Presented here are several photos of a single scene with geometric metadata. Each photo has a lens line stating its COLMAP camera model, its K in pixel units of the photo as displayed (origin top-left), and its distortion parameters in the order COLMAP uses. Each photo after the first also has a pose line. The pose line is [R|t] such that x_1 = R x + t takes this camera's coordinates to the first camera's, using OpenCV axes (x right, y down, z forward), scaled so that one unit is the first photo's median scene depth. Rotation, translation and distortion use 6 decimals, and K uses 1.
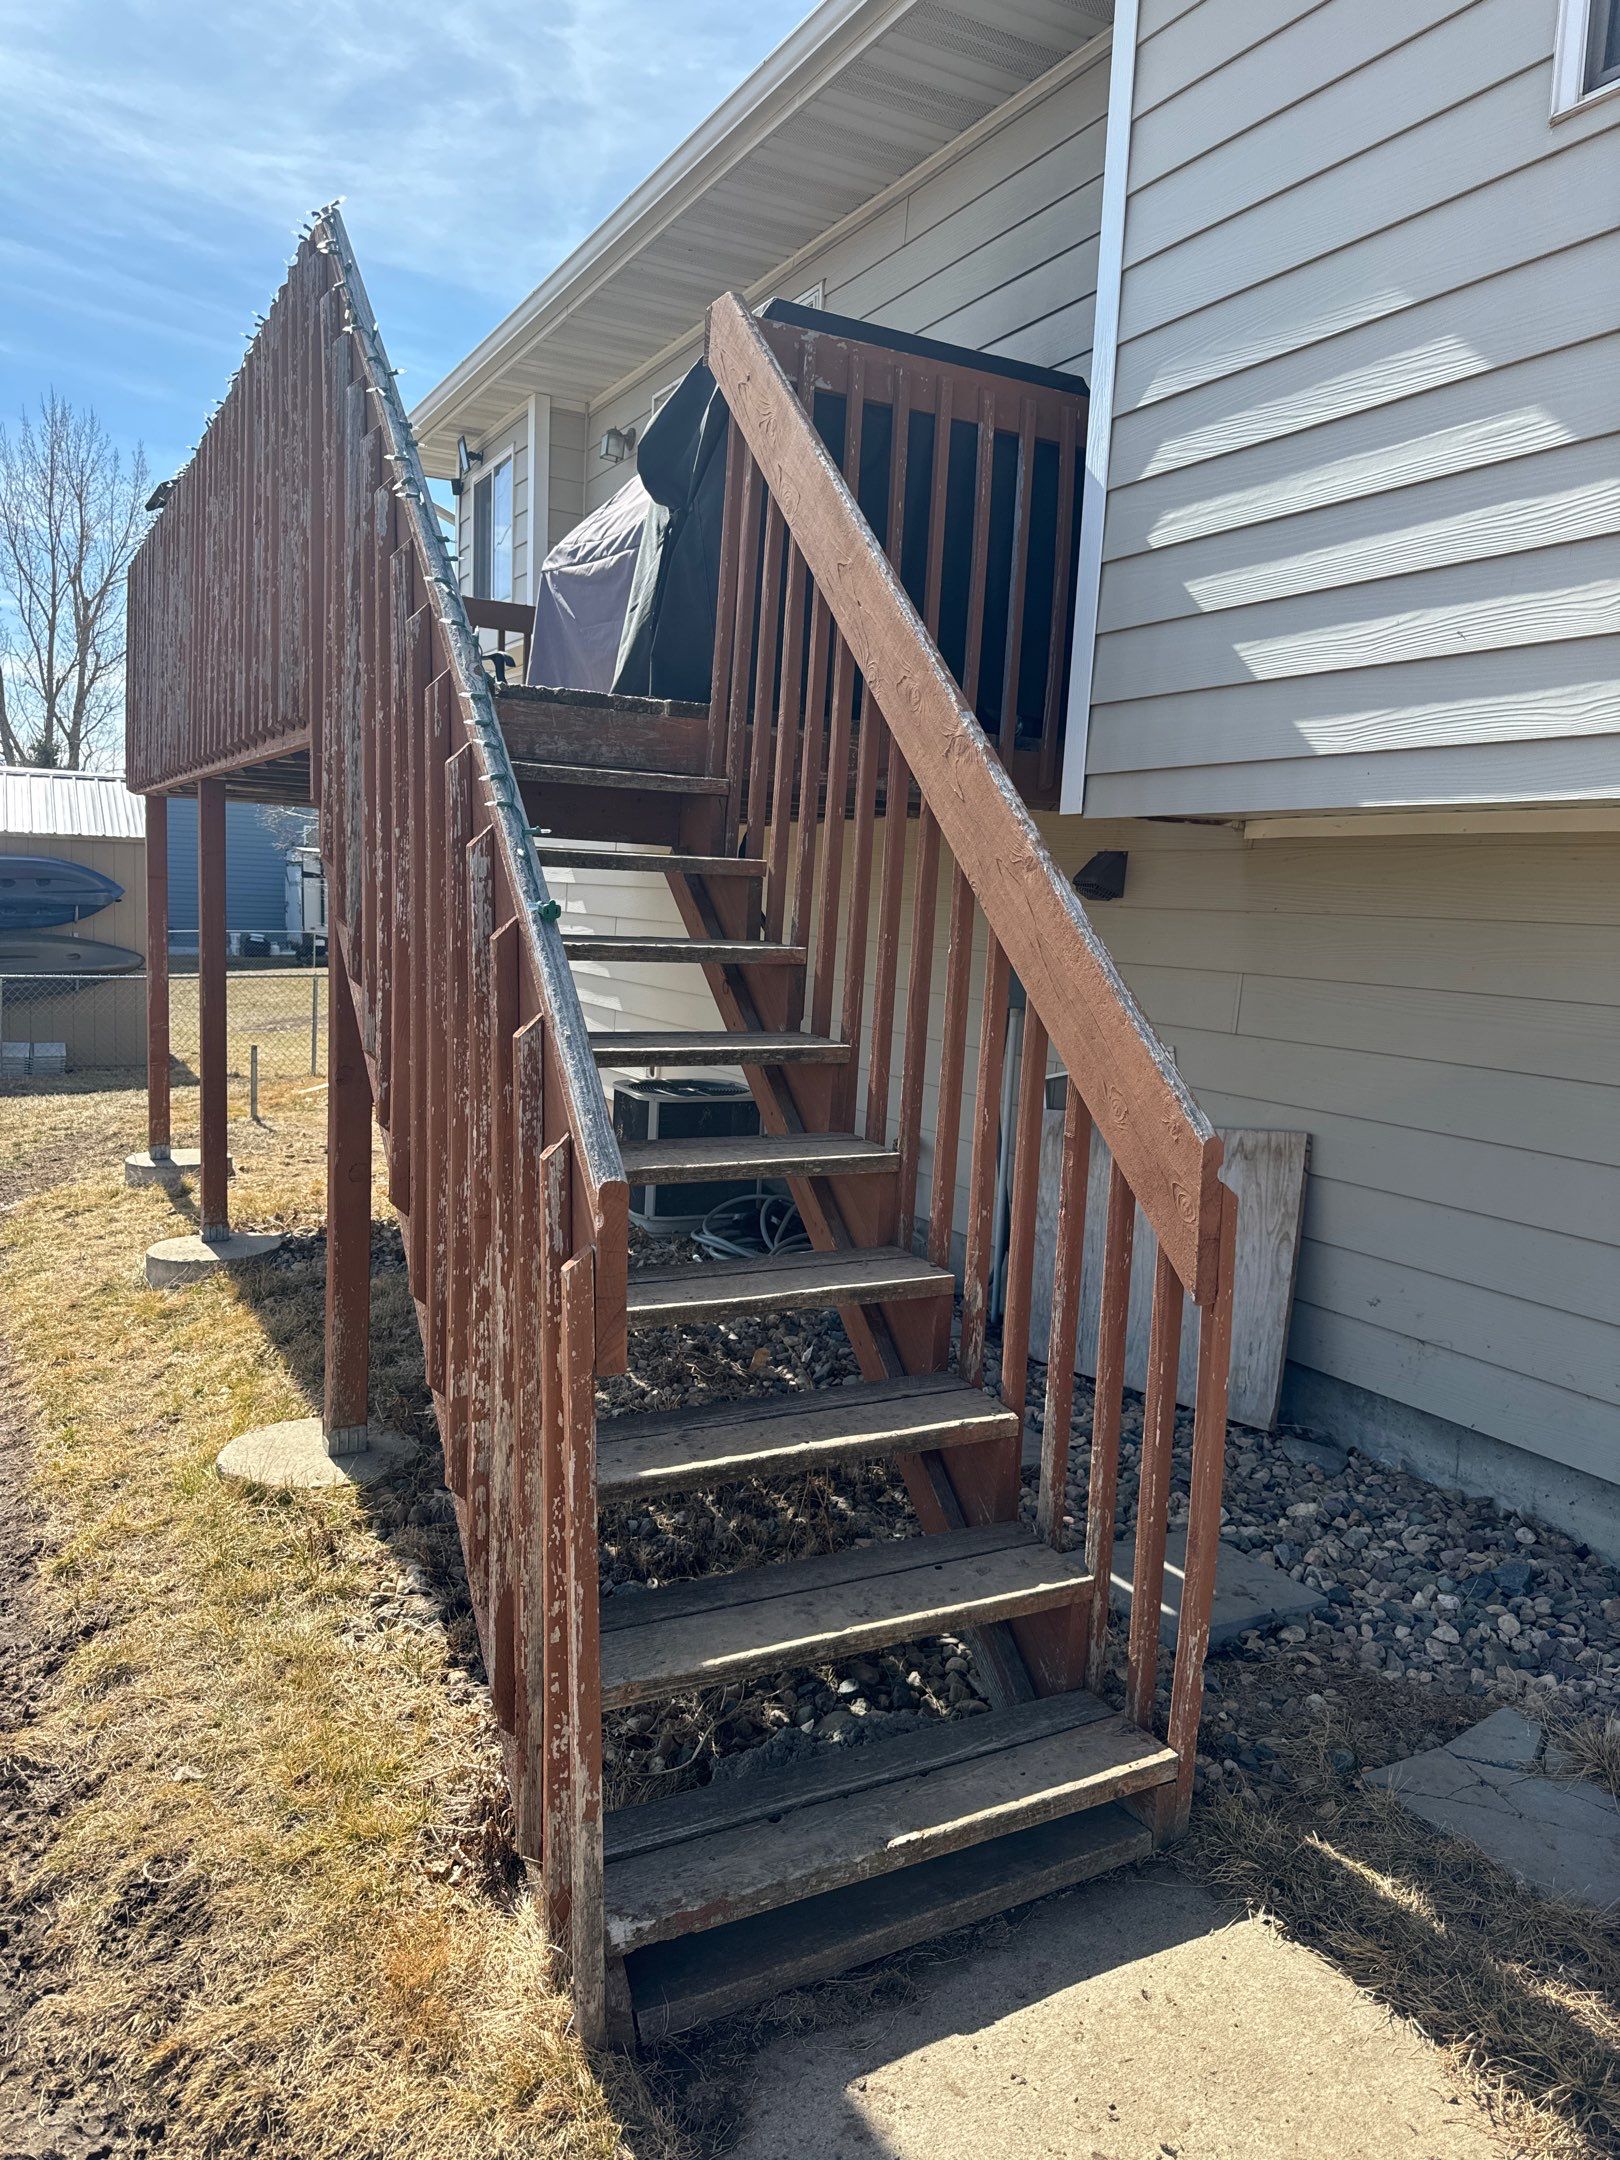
lens RADIAL K [[1537.3, 0, 805.3], [0, 1537.3, 1067.4], [0, 0, 1]] dist [-0.003043, -0.015233]
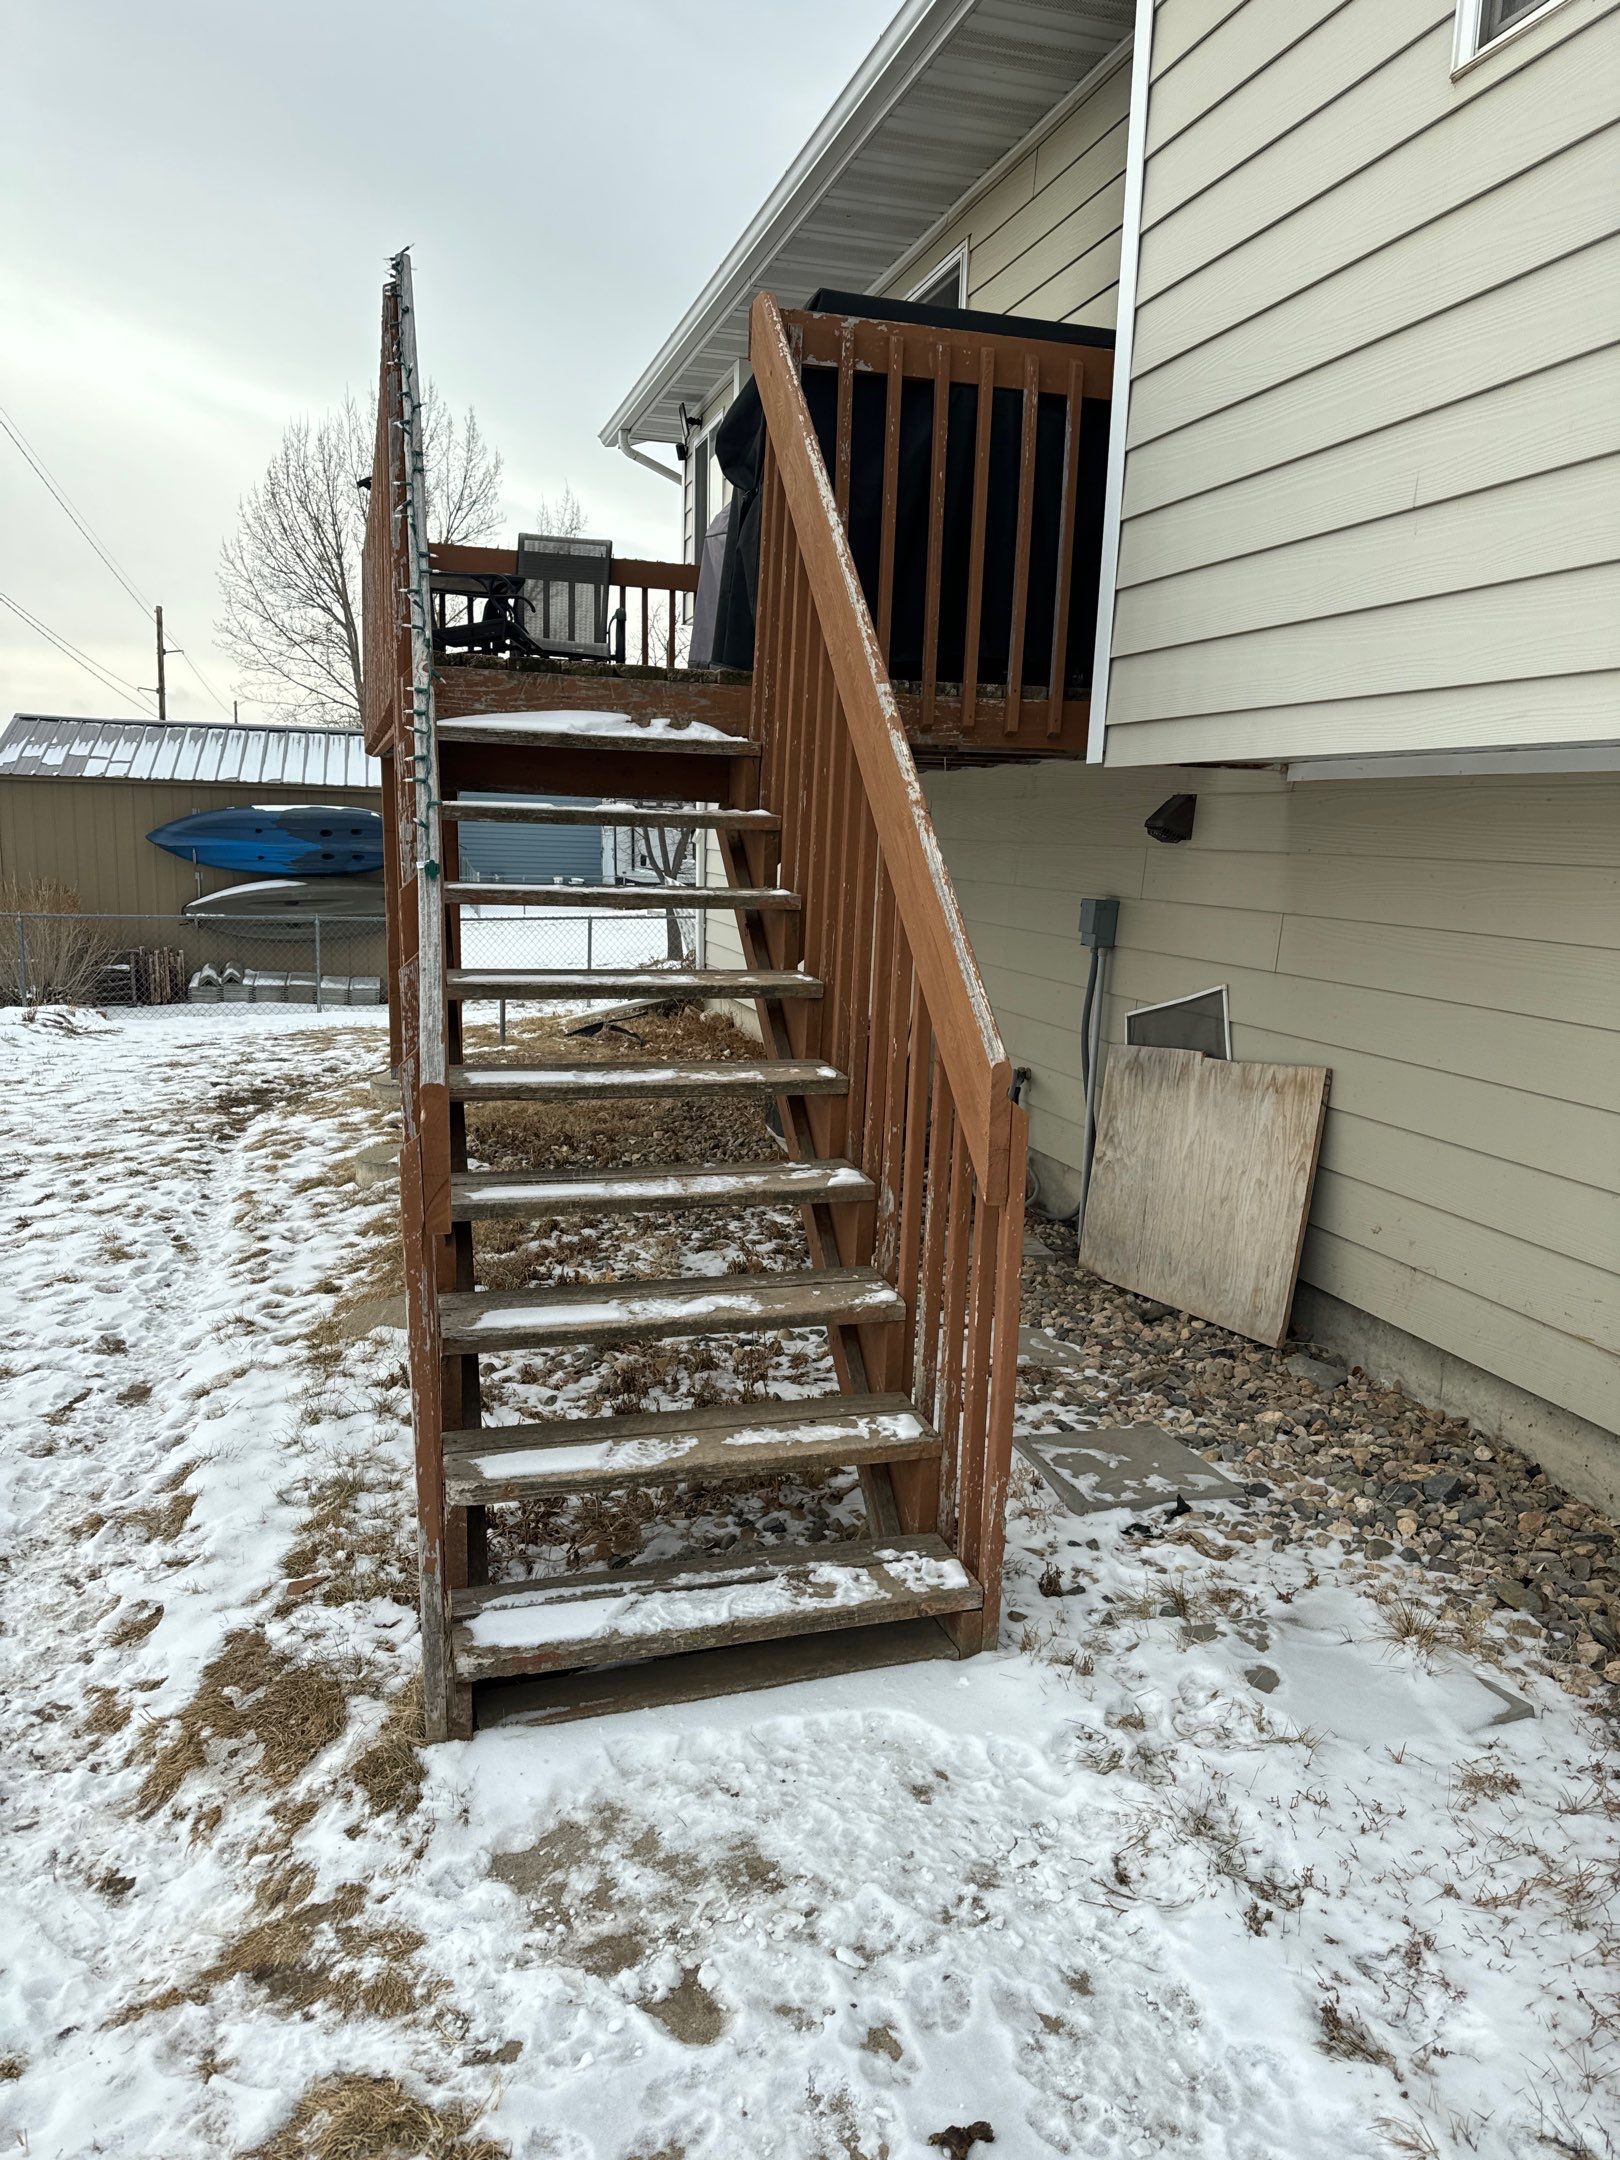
lens RADIAL K [[1537.3, 0, 817.2], [0, 1537.3, 1094.7], [0, 0, 1]] dist [-0.003043, -0.015233]
pose [[0.979169, 0.016884, -0.202342, 0.205034], [-0.005196, 0.998294, 0.058156, 0.002649], [0.202978, -0.055893, 0.977587, -0.088202]]
